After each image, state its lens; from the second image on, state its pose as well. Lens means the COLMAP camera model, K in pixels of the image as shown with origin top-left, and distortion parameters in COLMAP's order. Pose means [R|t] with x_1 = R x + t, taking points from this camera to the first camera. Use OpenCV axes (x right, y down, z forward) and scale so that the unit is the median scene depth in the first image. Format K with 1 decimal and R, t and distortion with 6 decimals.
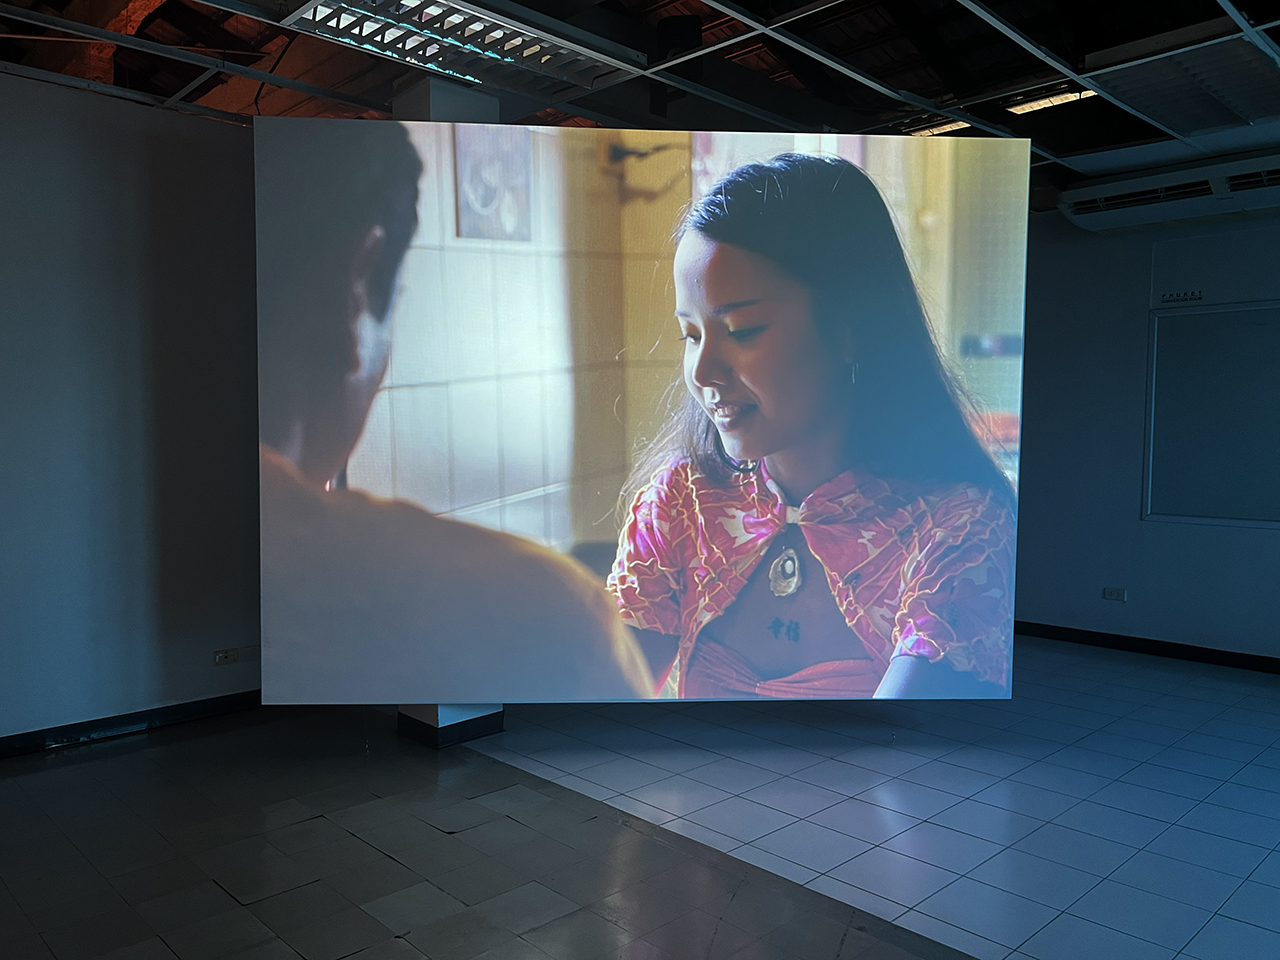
lens RADIAL K [[965.4, 0, 643.6], [0, 965.4, 488.8], [0, 0, 1]] dist [0.028782, -0.047966]
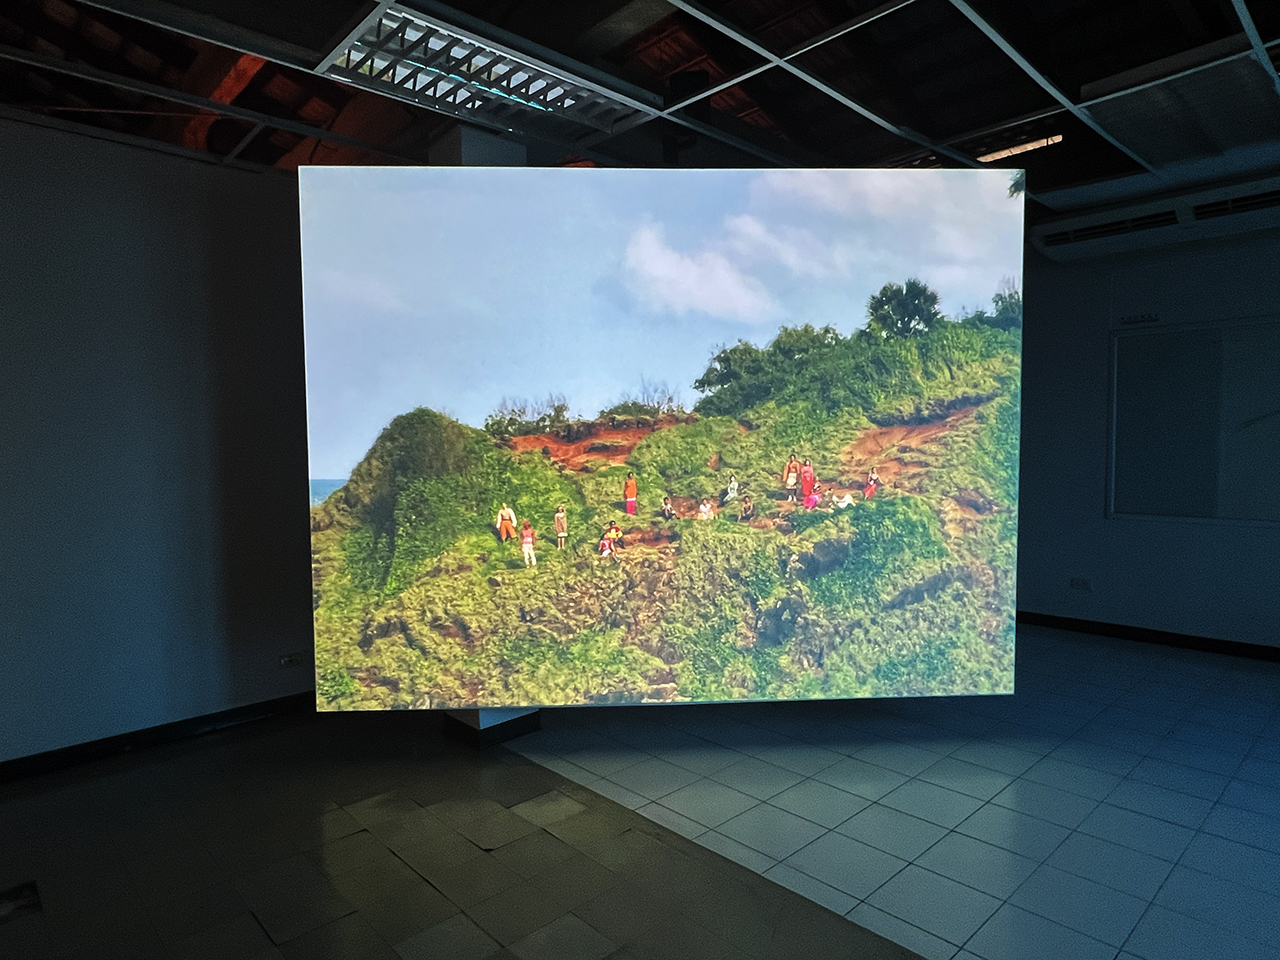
lens RADIAL K [[766.7, 0, 636.9], [0, 766.7, 481.1], [0, 0, 1]] dist [-0.010958, -0.000908]
pose [[0.999596, -0.018336, -0.021720, -0.013580], [0.018136, 0.999792, -0.009359, -0.018137], [0.021887, 0.008961, 0.999720, 0.150883]]
